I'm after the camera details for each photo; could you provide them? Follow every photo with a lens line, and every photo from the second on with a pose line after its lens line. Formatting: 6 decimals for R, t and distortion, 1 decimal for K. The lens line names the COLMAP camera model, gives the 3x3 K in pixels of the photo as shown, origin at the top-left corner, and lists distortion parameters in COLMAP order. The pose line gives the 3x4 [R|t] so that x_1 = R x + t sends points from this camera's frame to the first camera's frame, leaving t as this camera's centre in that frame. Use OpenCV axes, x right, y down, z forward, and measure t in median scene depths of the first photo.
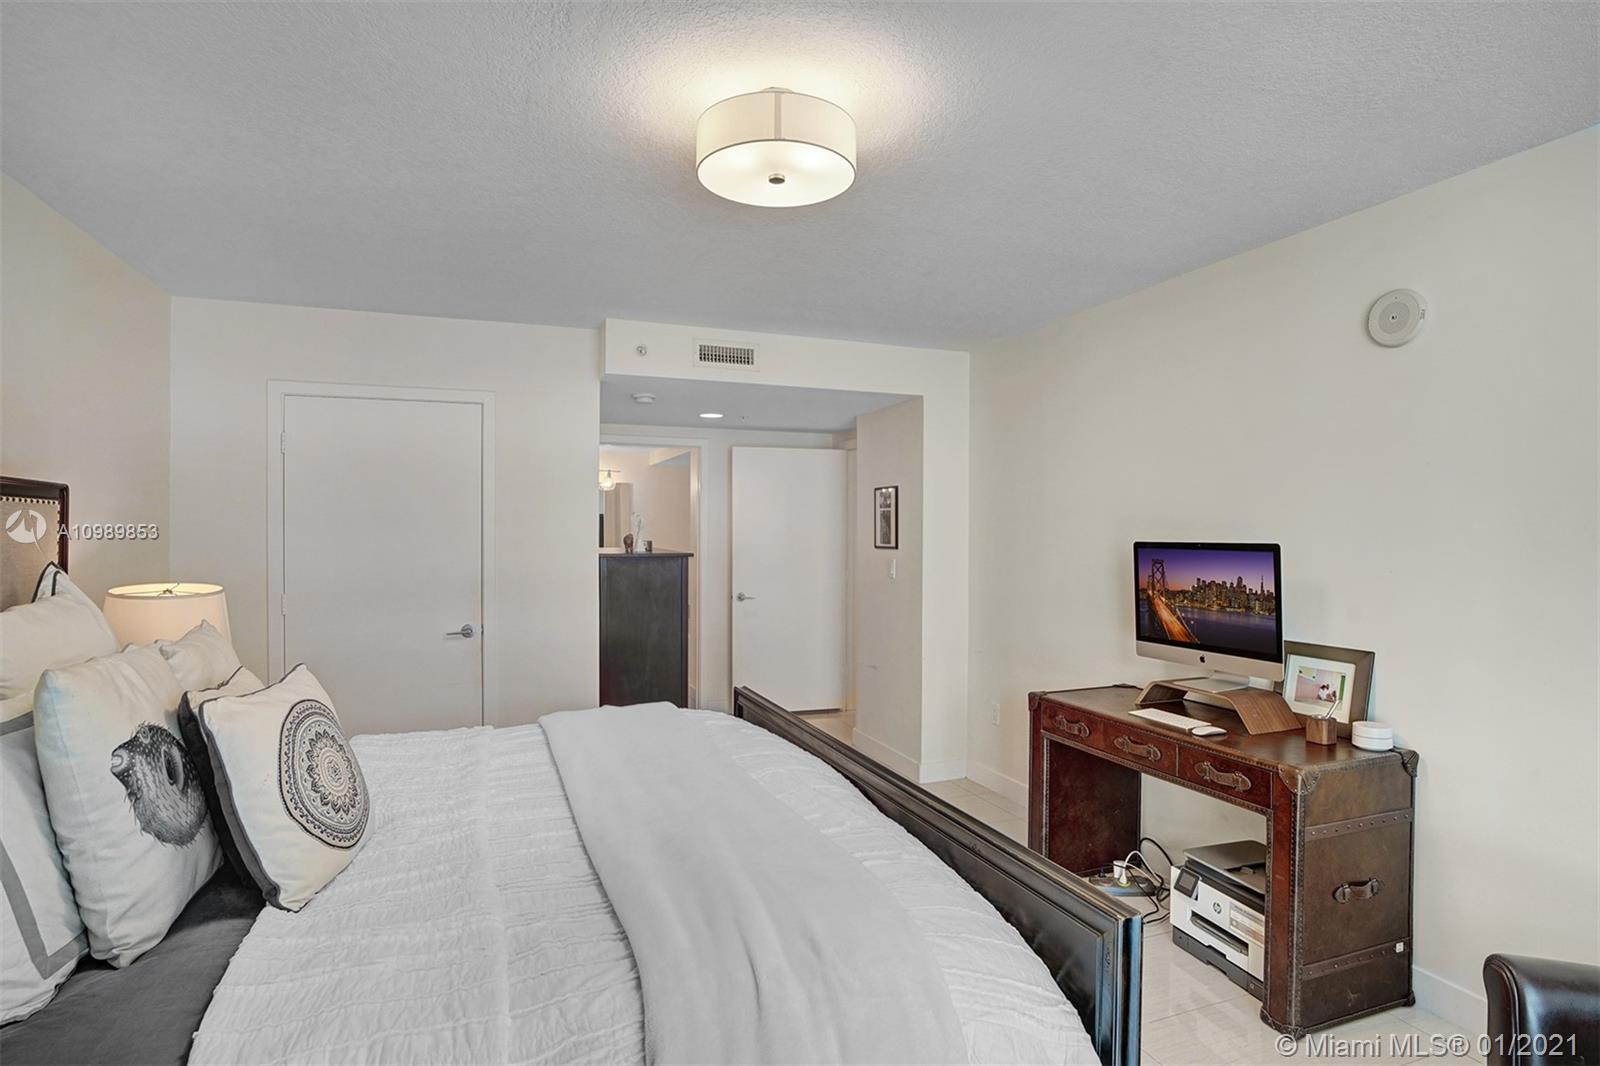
lens RADIAL K [[841.9, 0, 802.1], [0, 841.9, 528.8], [0, 0, 1]] dist [-0.041912, 0.014271]
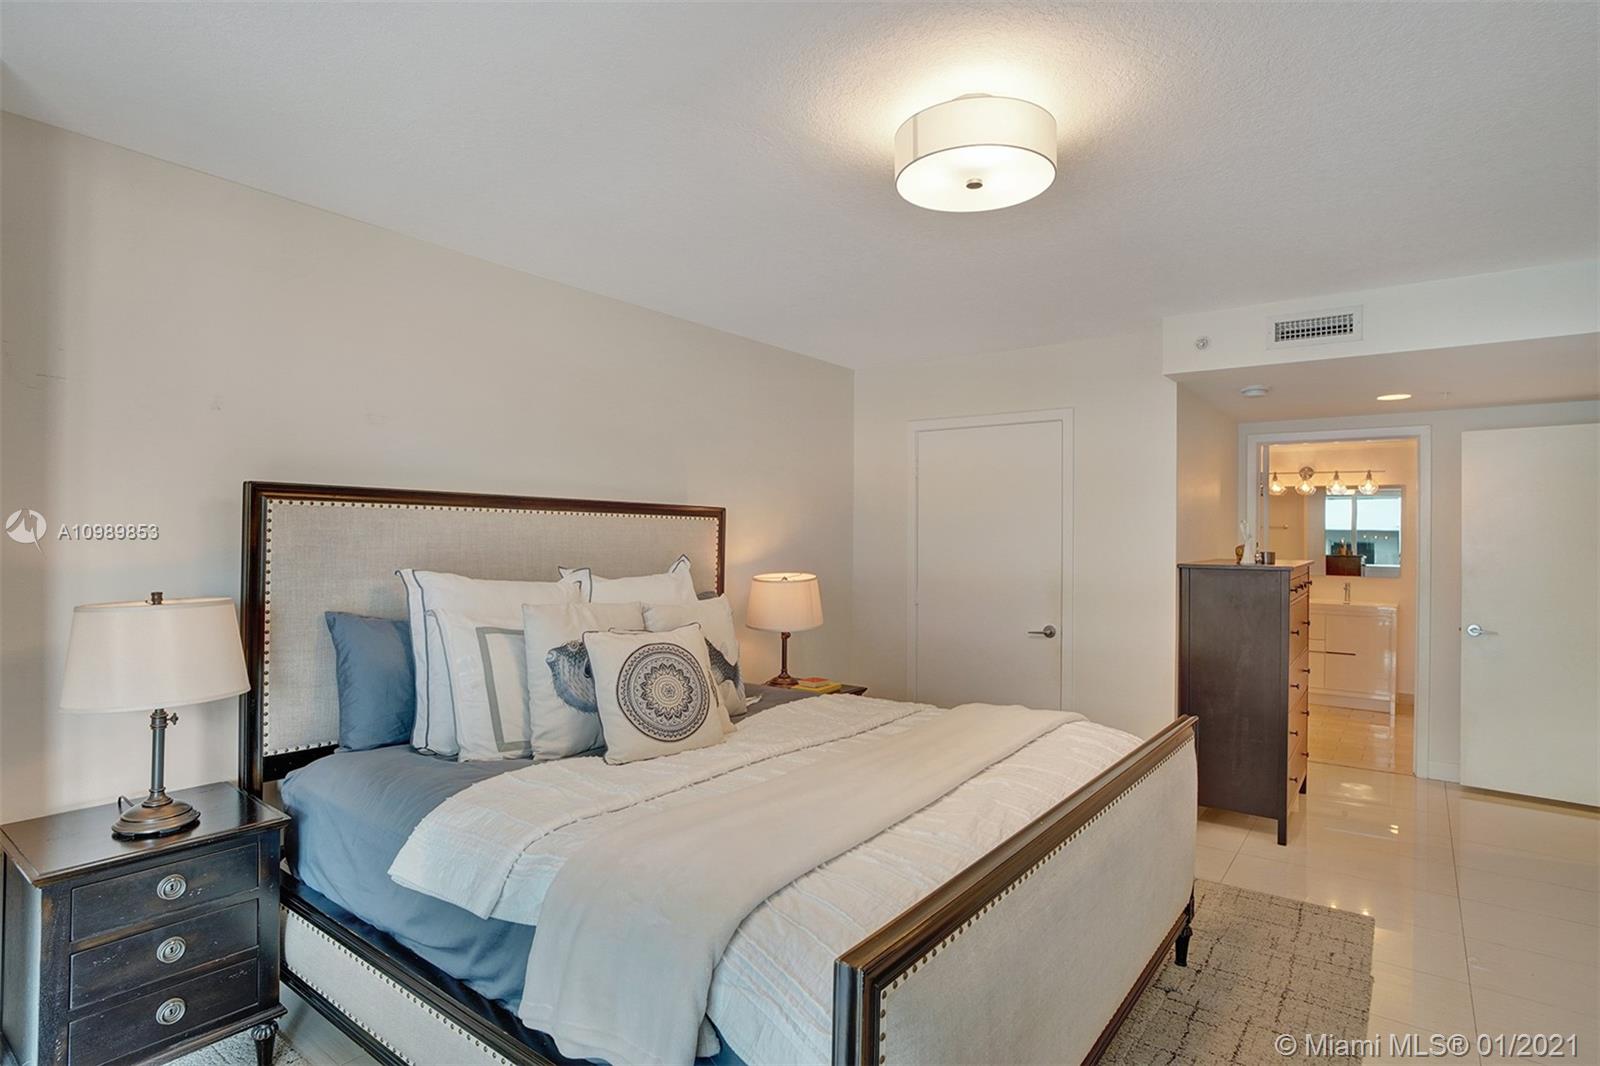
lens RADIAL K [[841.9, 0, 799.2], [0, 841.9, 533.1], [0, 0, 1]] dist [-0.041912, 0.014271]
pose [[0.530819, -0.001716, -0.847483, 0.838687], [-0.005812, 0.999967, -0.005665, 0.006152], [0.847465, 0.007933, 0.530792, 0.353857]]
